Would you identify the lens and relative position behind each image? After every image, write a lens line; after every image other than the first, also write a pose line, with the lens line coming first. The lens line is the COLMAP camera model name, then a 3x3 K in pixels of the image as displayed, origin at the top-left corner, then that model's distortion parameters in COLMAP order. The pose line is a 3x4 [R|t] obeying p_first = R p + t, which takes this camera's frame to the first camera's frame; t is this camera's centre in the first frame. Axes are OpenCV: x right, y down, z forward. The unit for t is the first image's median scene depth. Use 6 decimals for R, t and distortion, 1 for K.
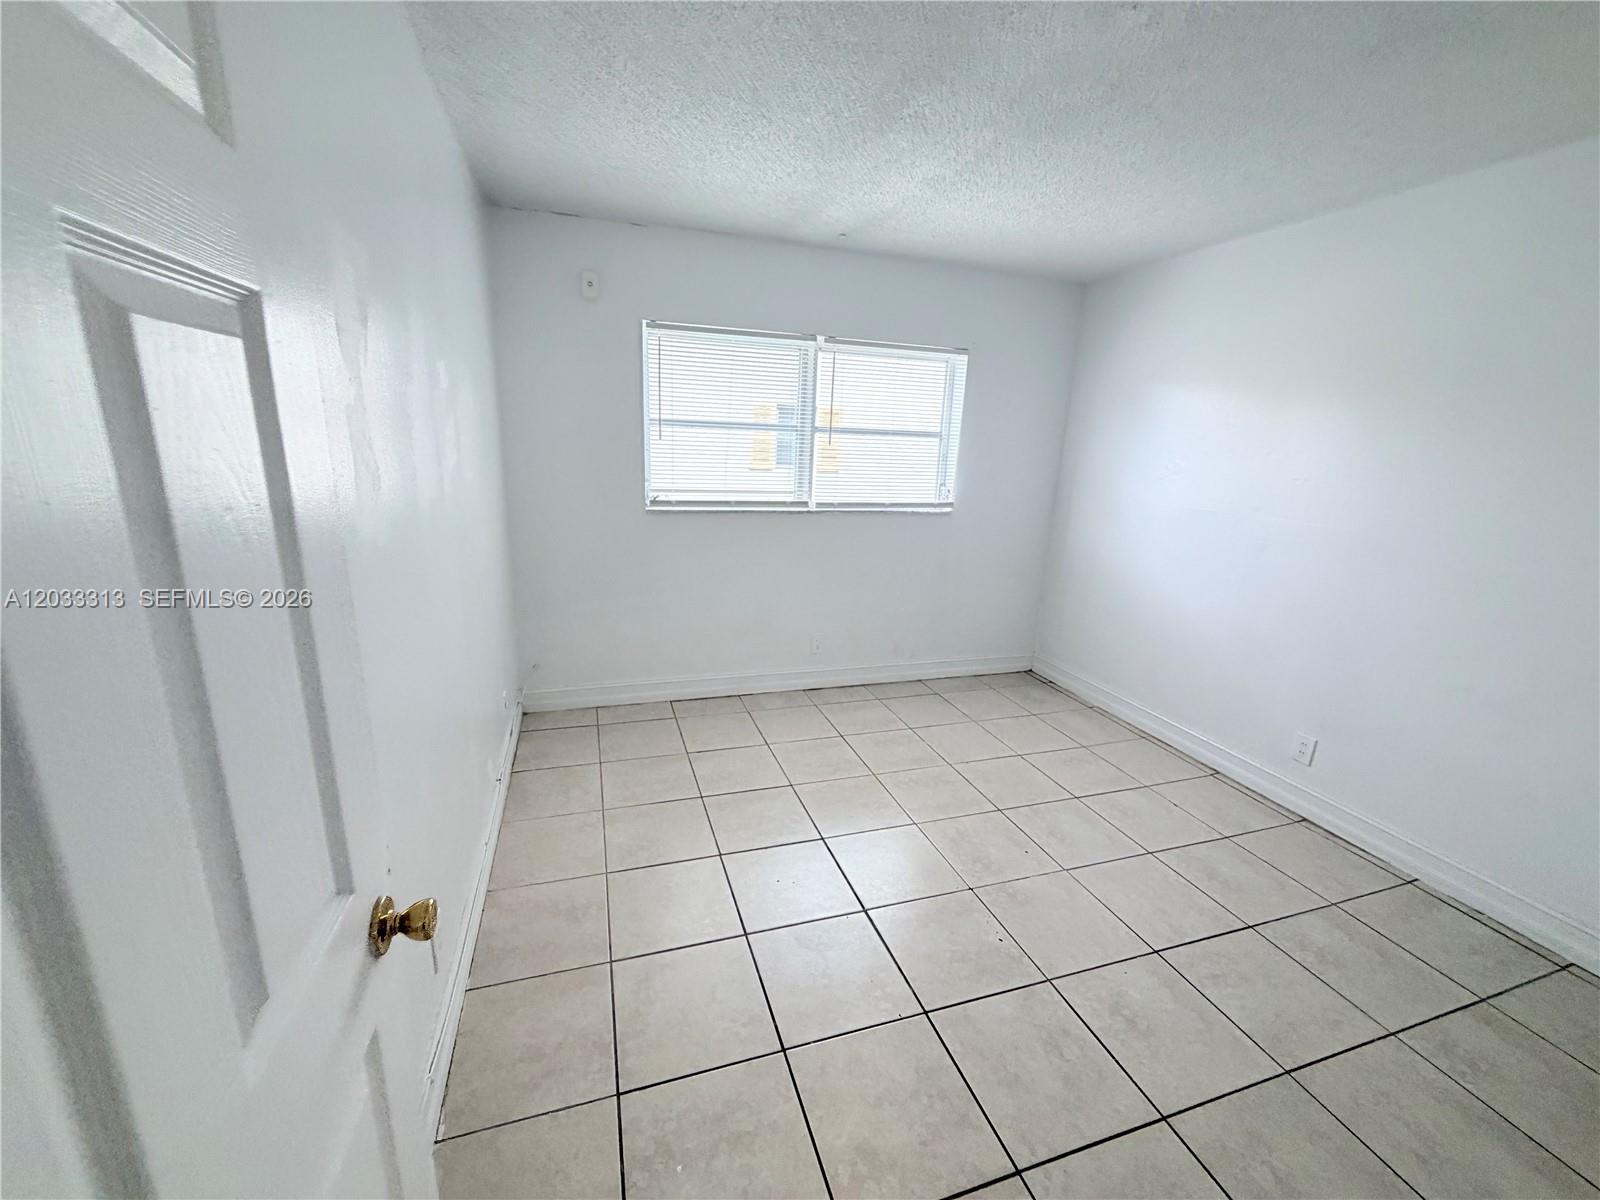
lens RADIAL K [[638.8, 0, 794.6], [0, 638.8, 599.4], [0, 0, 1]] dist [0.002185, -0.001036]
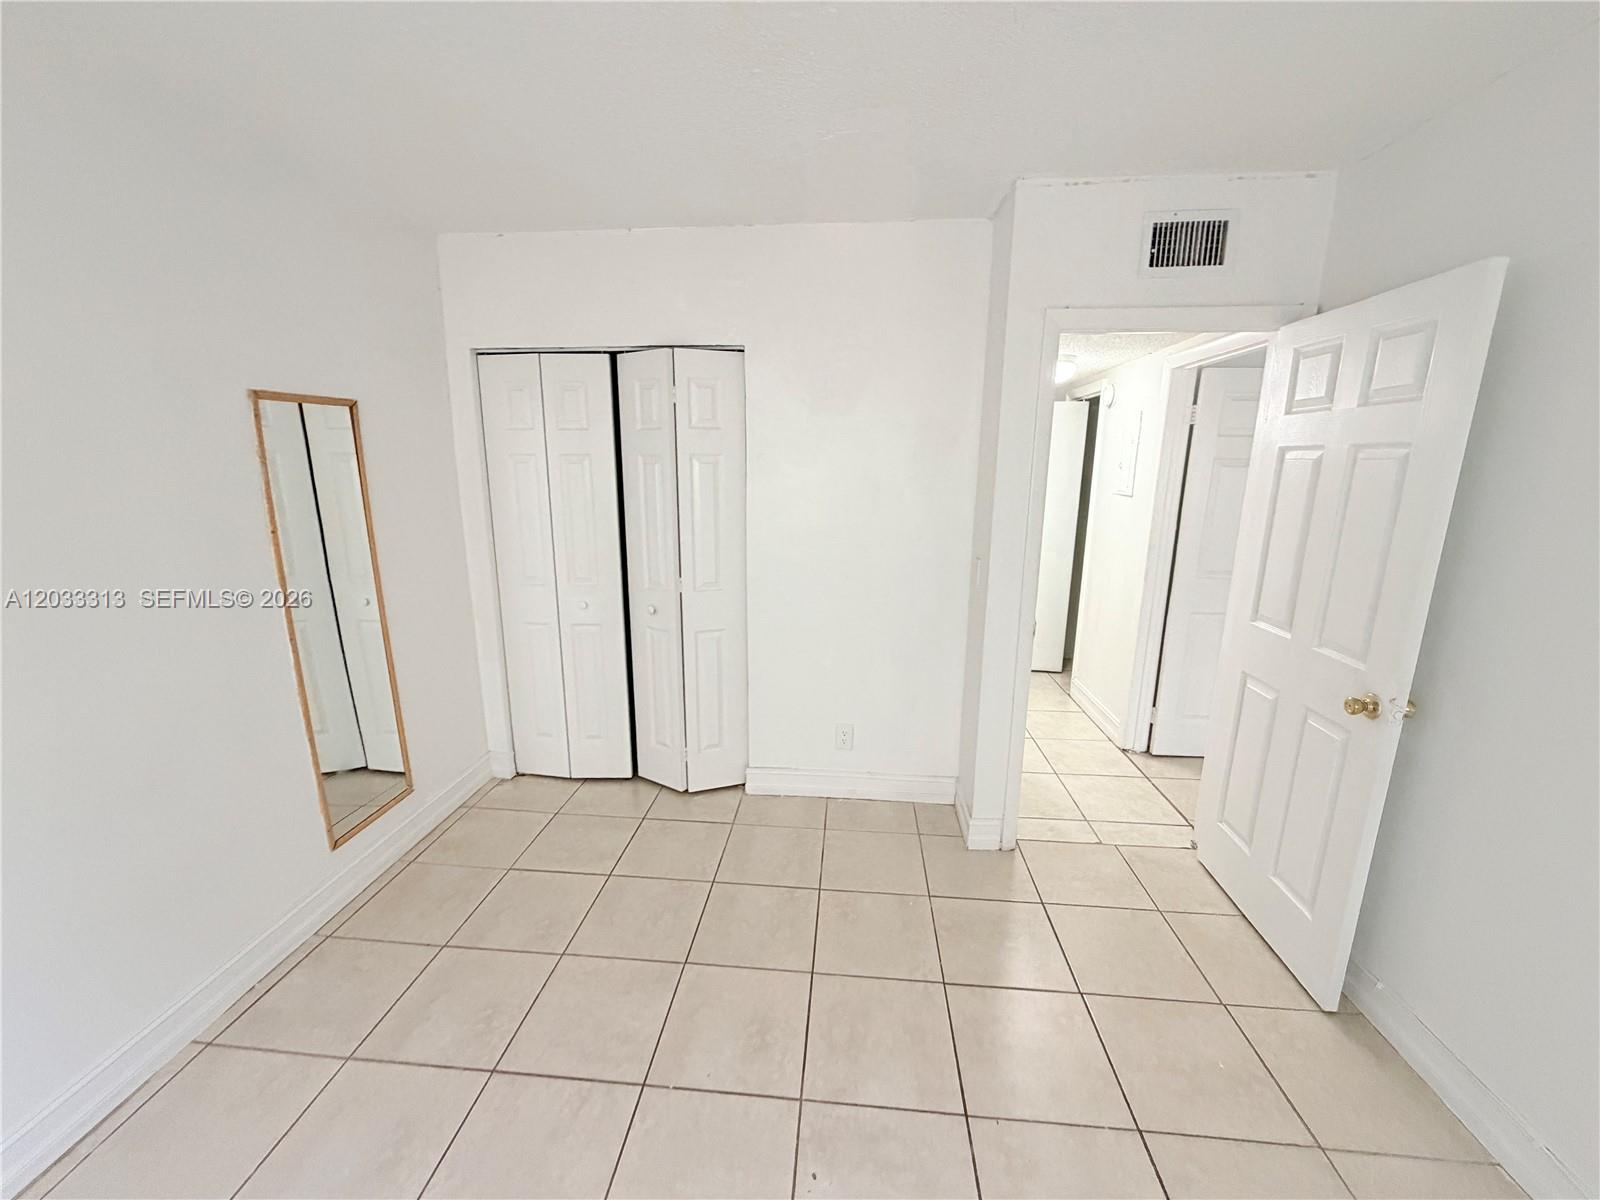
lens RADIAL K [[638.8, 0, 795.8], [0, 638.8, 601.4], [0, 0, 1]] dist [0.002185, -0.001036]
pose [[-0.916519, -0.134329, 0.376760, 0.132615], [0.057641, 0.887736, 0.456730, -0.302068], [-0.395816, 0.440319, -0.805884, 1.085277]]
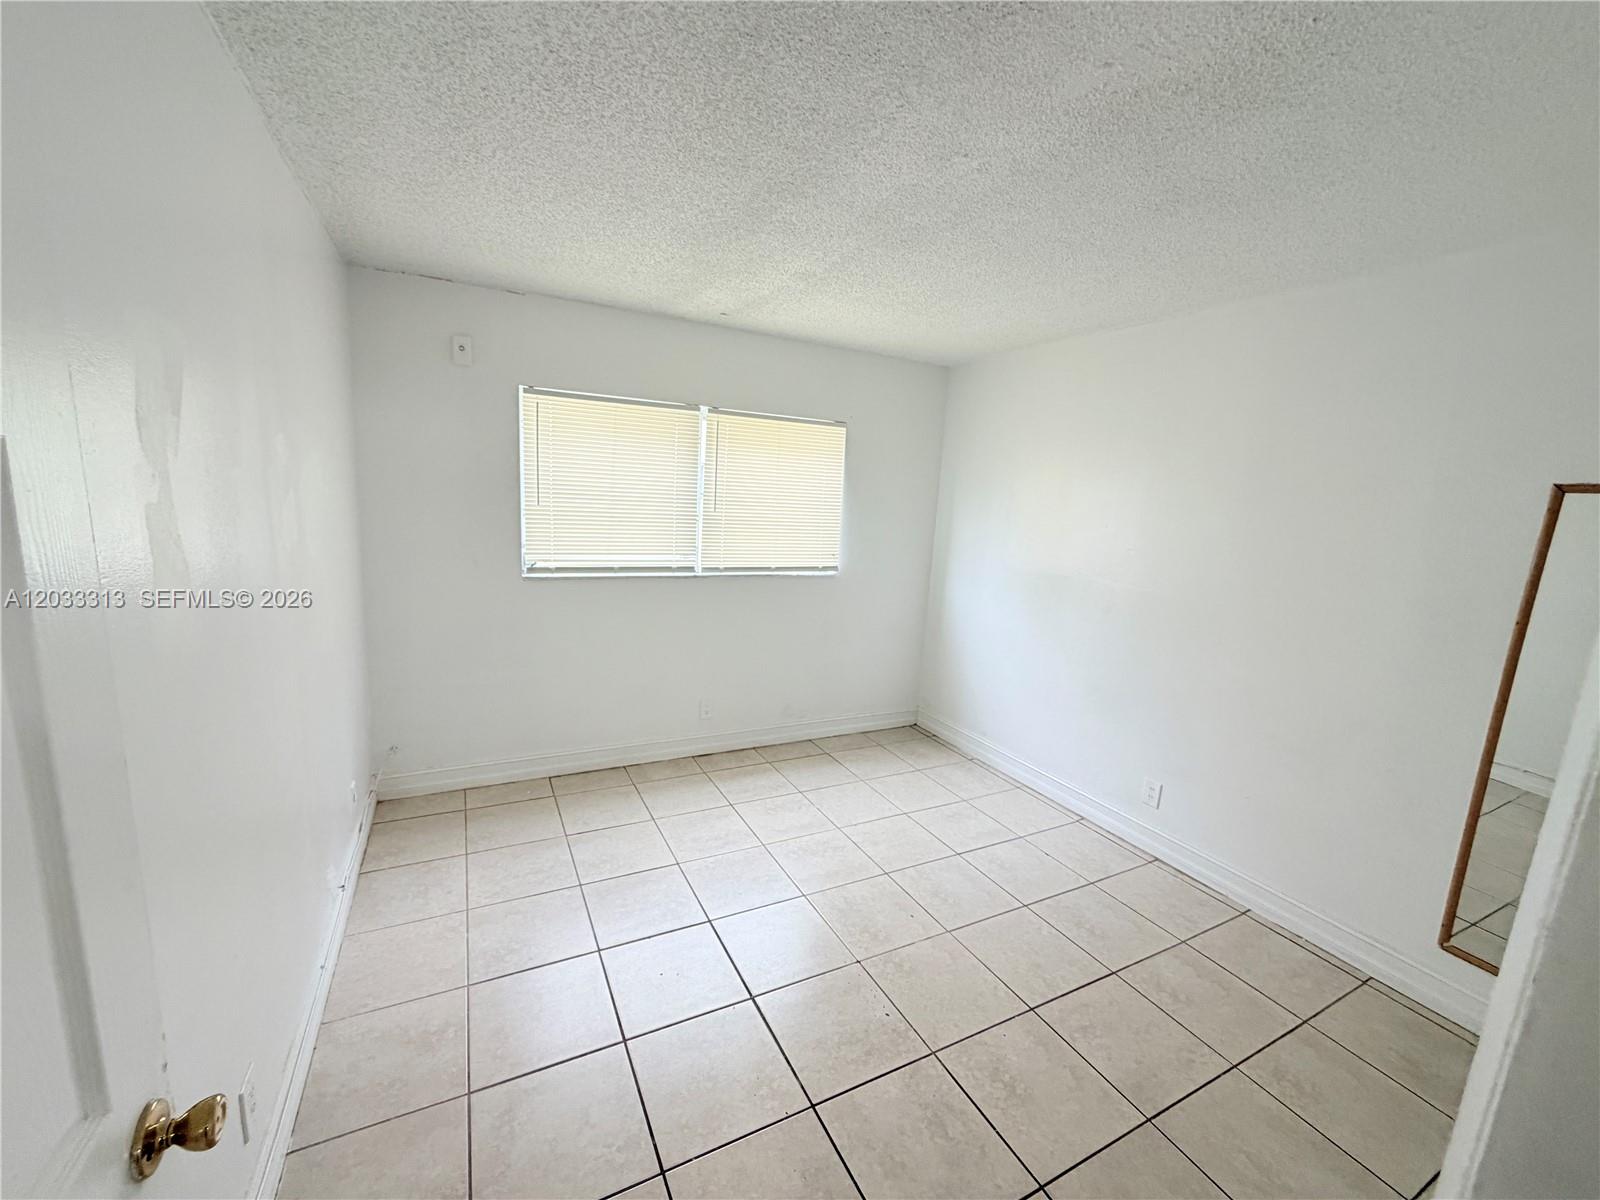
lens RADIAL K [[638.8, 0, 794.1], [0, 638.8, 602.2], [0, 0, 1]] dist [0.002185, -0.001036]
pose [[0.986886, -0.012348, 0.160949, 0.021508], [0.024023, 0.997201, -0.070801, -0.036423], [-0.159624, 0.073739, 0.984420, -0.007382]]
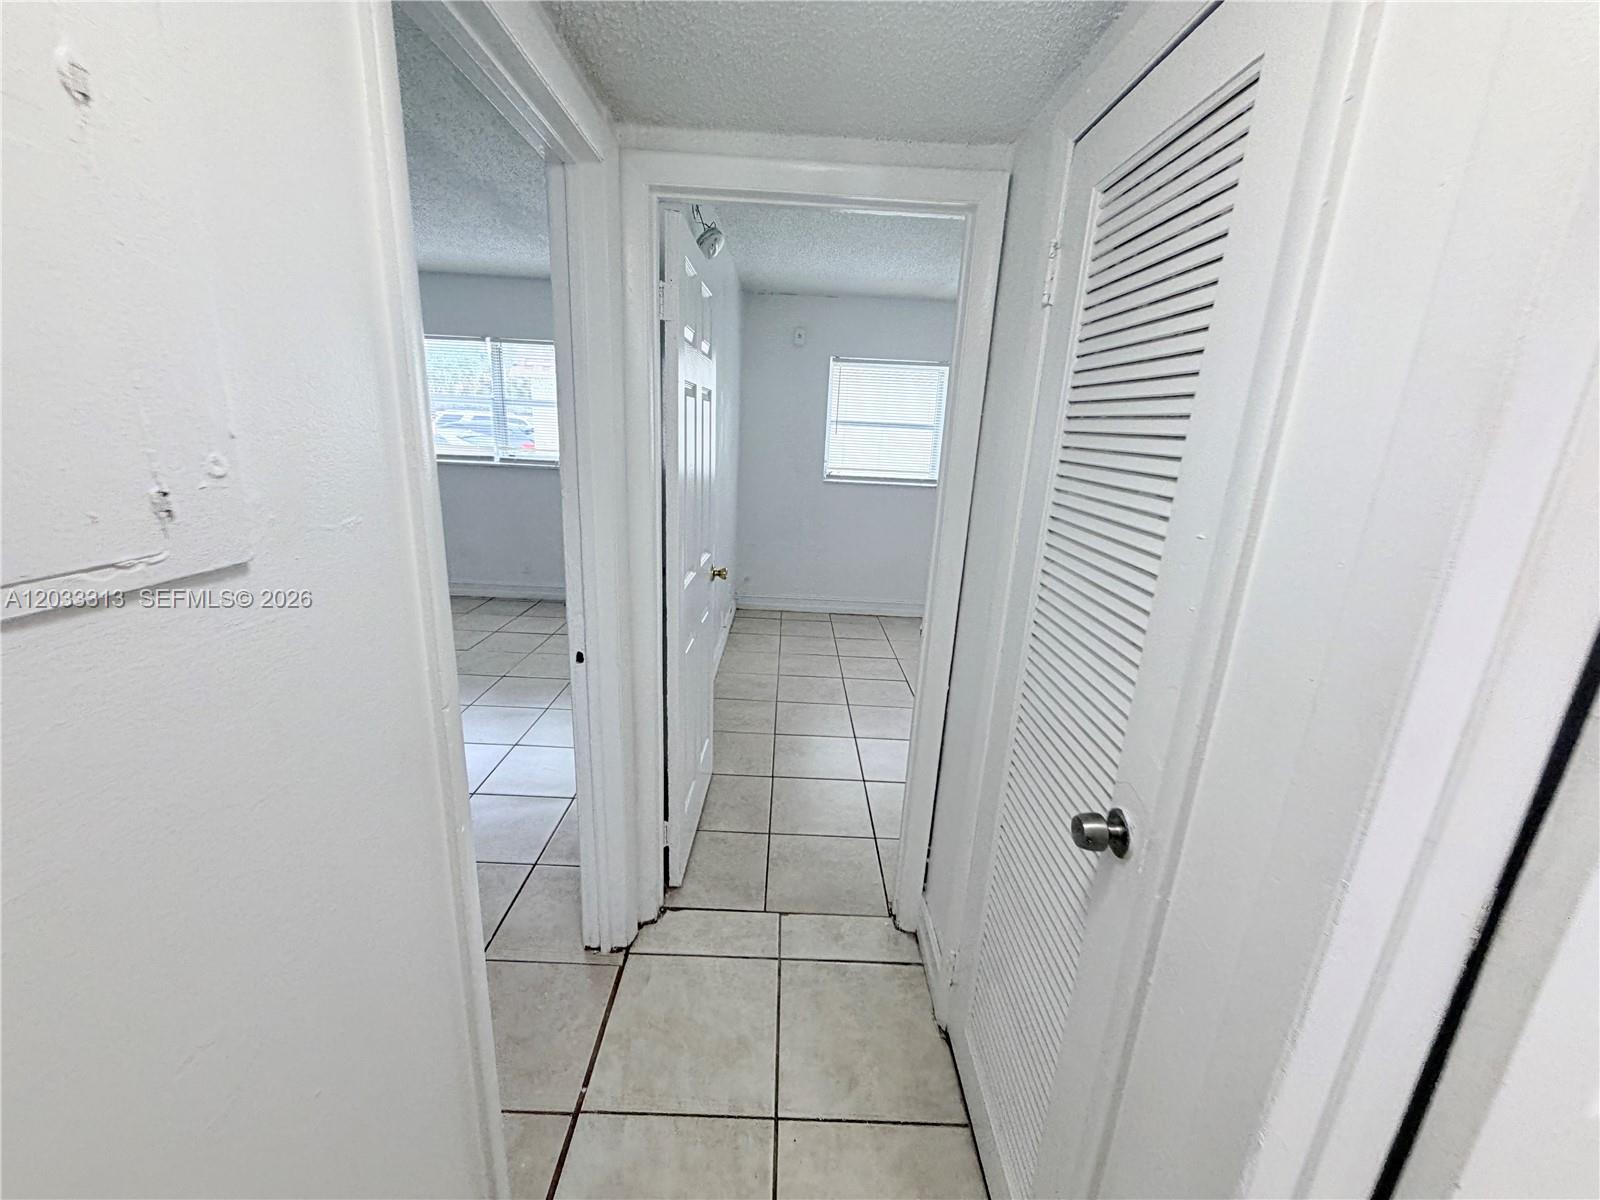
lens RADIAL K [[638.8, 0, 793.4], [0, 638.8, 593.3], [0, 0, 1]] dist [0.002185, -0.001036]
pose [[0.952050, 0.082027, -0.294741, 0.237461], [-0.083704, 0.996466, 0.006943, 0.171364], [0.294269, 0.018061, 0.955552, -0.651533]]
